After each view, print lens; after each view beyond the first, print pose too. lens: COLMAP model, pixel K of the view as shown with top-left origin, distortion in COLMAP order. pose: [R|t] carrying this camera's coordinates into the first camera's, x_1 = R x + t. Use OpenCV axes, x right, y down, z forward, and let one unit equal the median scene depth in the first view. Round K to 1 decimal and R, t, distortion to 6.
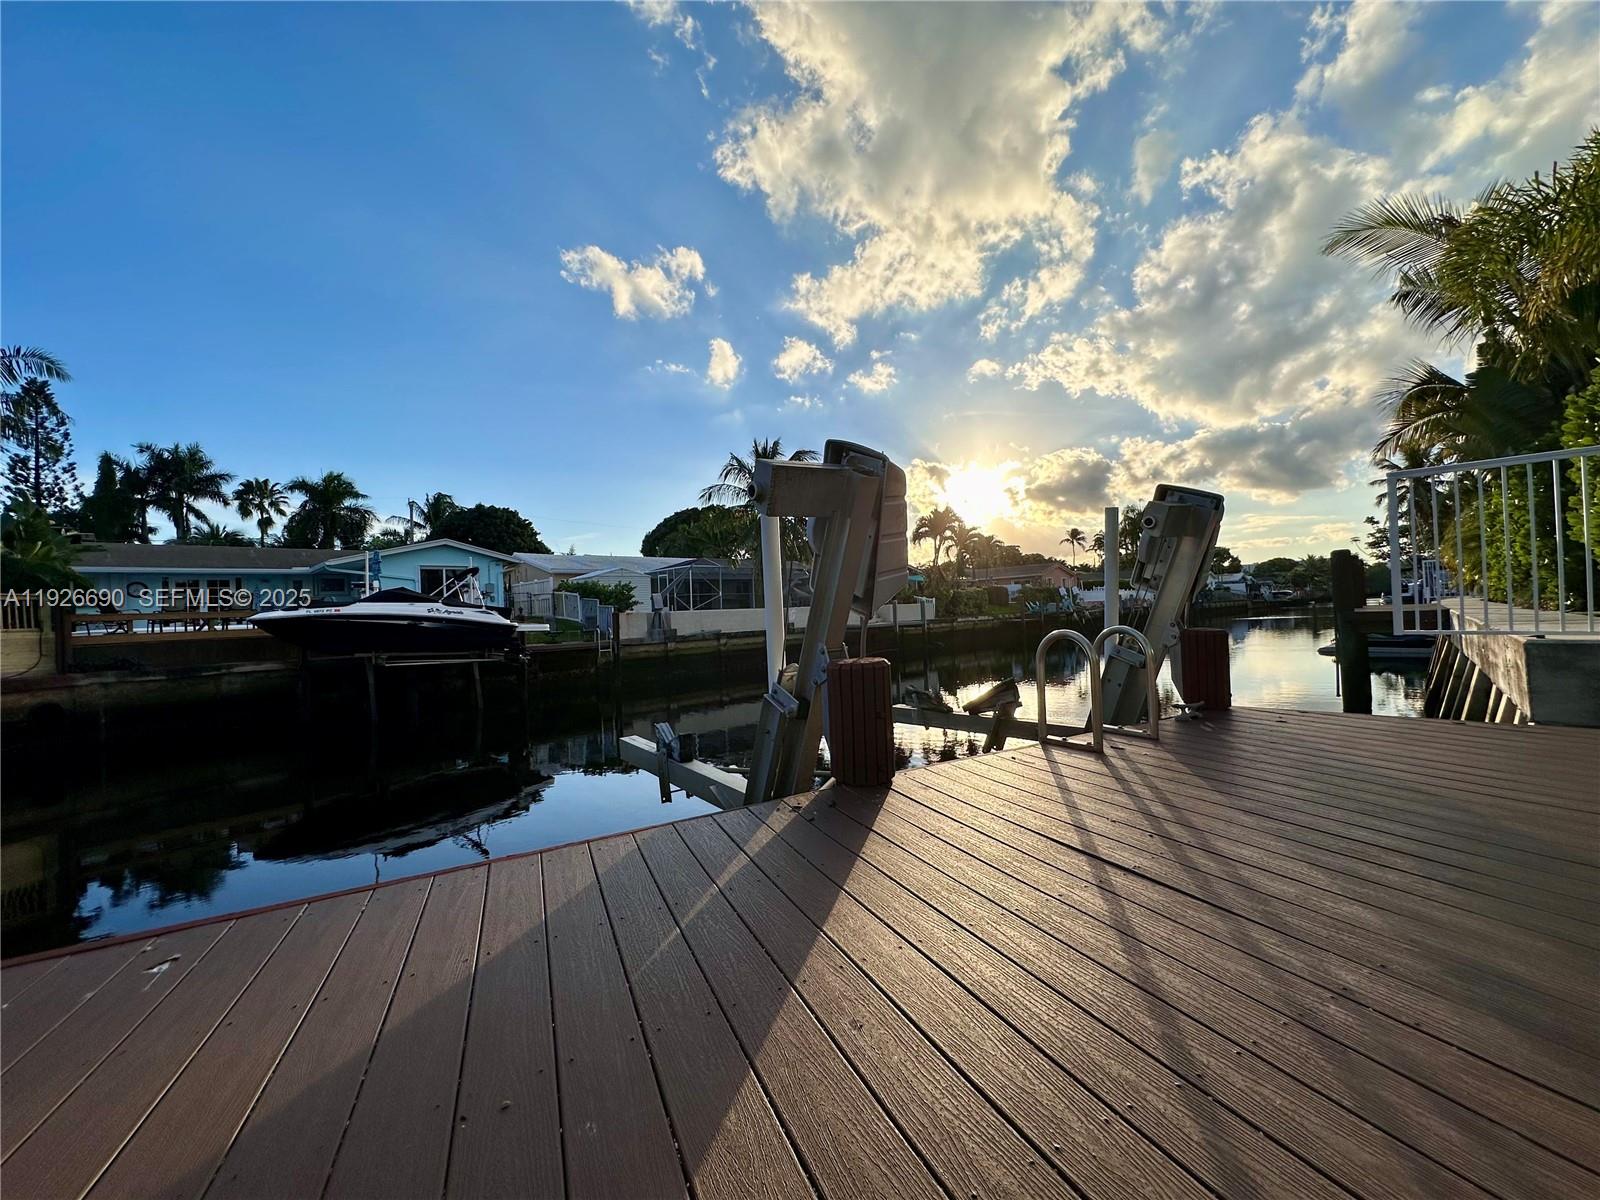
lens RADIAL K [[636.1, 0, 797.1], [0, 636.1, 605.6], [0, 0, 1]] dist [-0.001601, -0.000252]
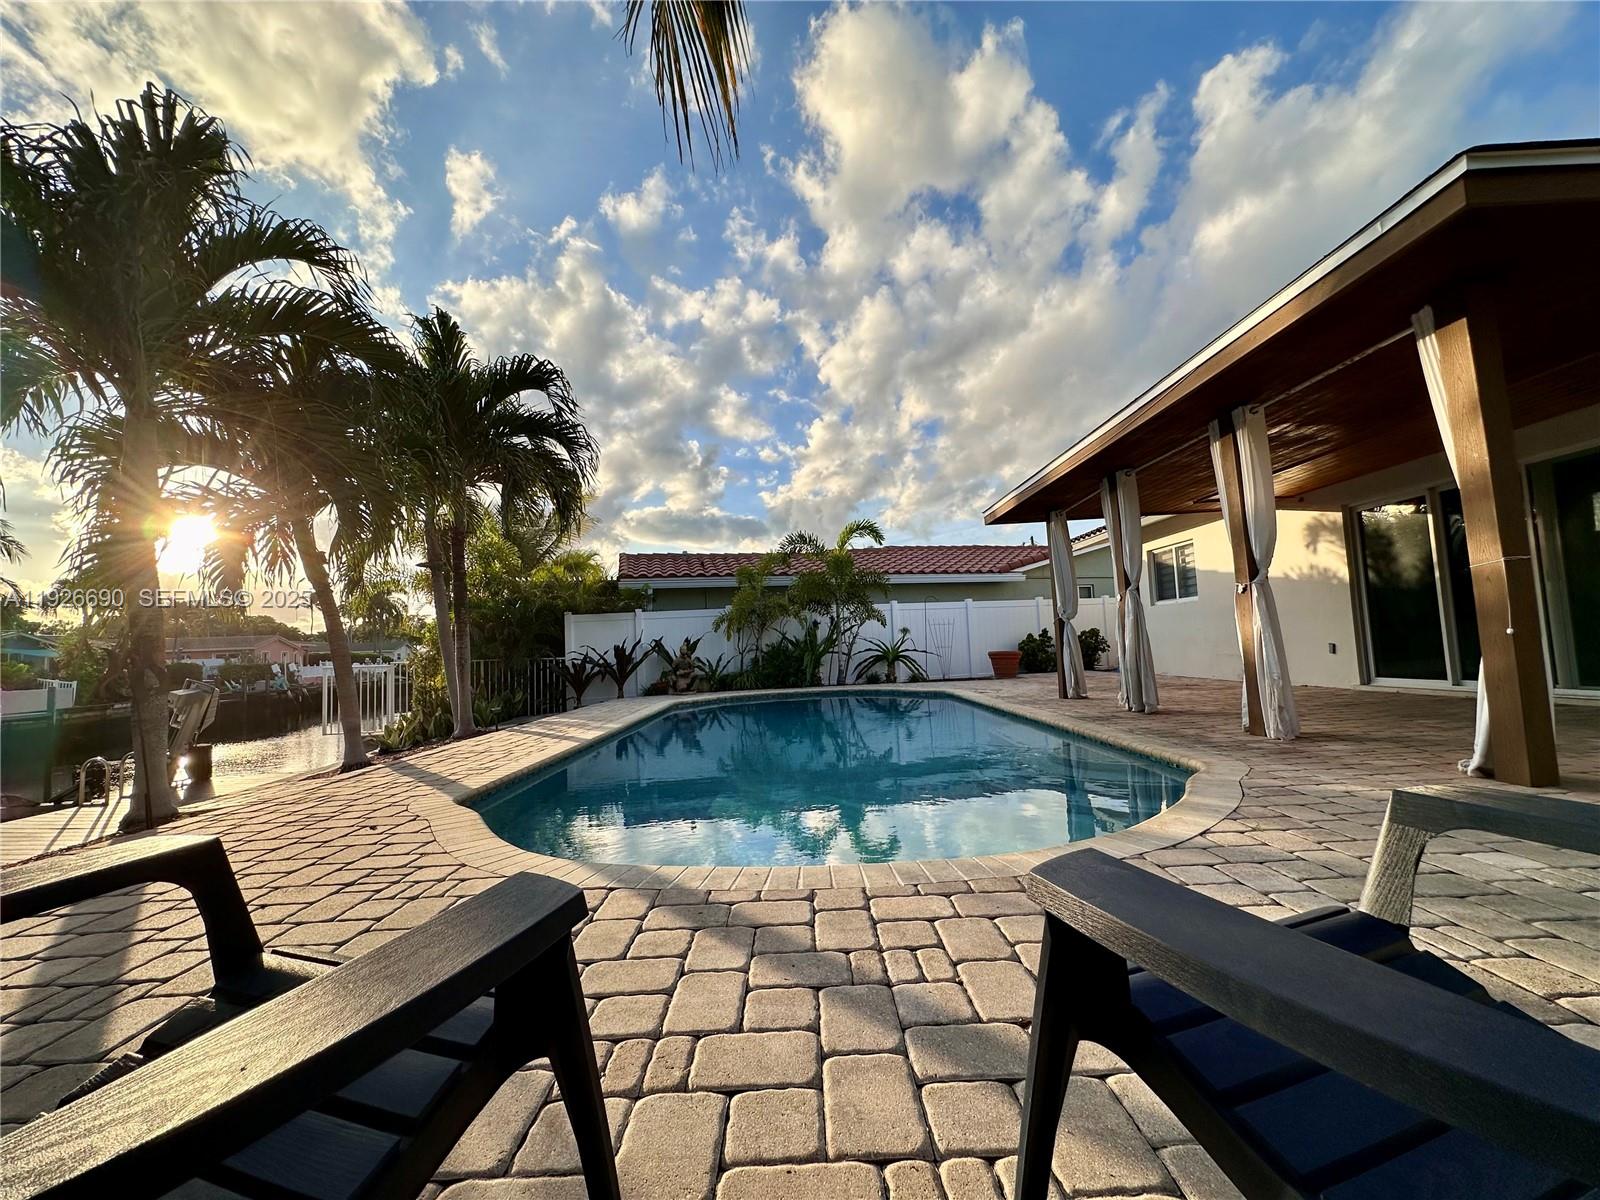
lens RADIAL K [[636.1, 0, 797.1], [0, 636.1, 605.6], [0, 0, 1]] dist [-0.001601, -0.000252]
pose [[0.499229, 0.080079, 0.862762, -0.033375], [0.008629, 0.995211, -0.097365, -0.022686], [-0.866427, 0.056052, 0.496147, -0.220570]]
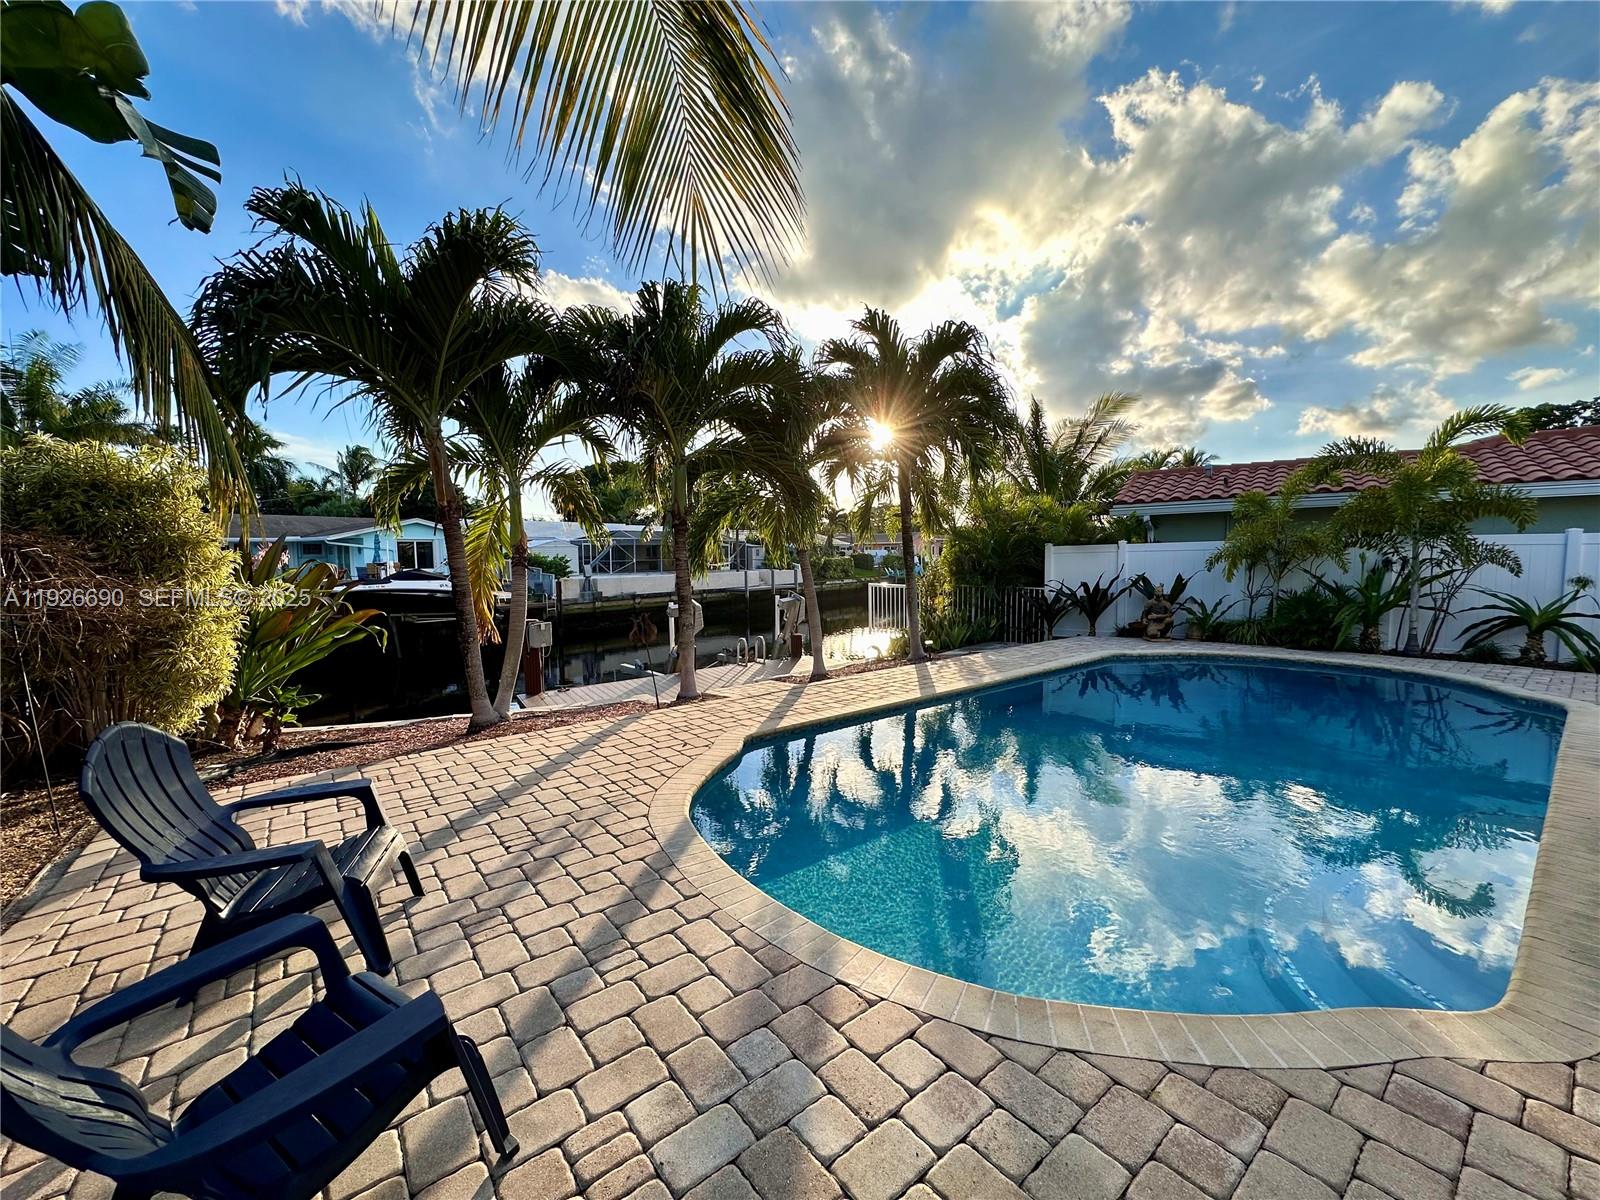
lens RADIAL K [[636.1, 0, 797.1], [0, 636.1, 605.6], [0, 0, 1]] dist [-0.001601, -0.000252]
pose [[0.989368, 0.017808, 0.144341, 0.015888], [-0.030687, 0.995692, 0.087499, -0.045790], [-0.142161, -0.090999, 0.985652, -0.268076]]
